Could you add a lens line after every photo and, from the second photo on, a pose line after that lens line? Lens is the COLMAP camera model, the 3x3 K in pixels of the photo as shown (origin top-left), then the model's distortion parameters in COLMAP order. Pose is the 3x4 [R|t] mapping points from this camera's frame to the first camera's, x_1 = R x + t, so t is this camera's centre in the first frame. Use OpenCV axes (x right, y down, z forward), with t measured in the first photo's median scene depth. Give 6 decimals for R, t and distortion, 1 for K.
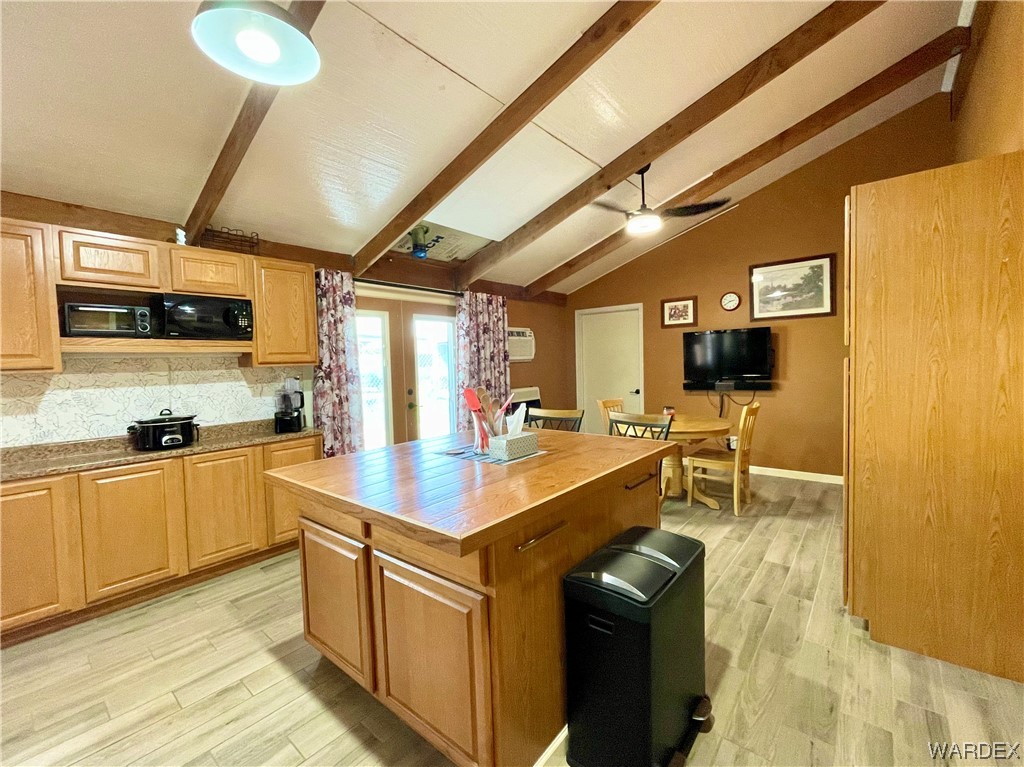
lens RADIAL K [[430.8, 0, 507.7], [0, 430.8, 379.7], [0, 0, 1]] dist [0.000648, 0.000219]
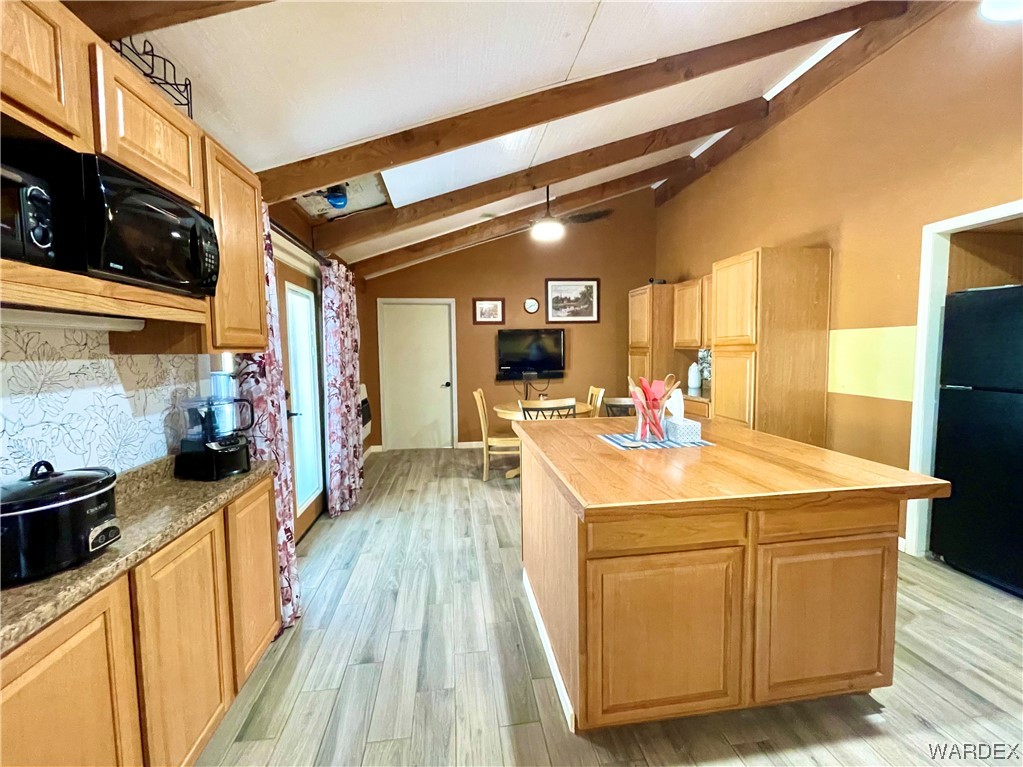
lens RADIAL K [[430.3, 0, 507.1], [0, 430.3, 380.4], [0, 0, 1]] dist [0.000648, 0.000219]
pose [[0.677291, -0.033449, 0.734955, -0.457829], [0.026908, 0.999424, 0.020689, 0.000469], [-0.735223, 0.005764, 0.677800, 0.257743]]
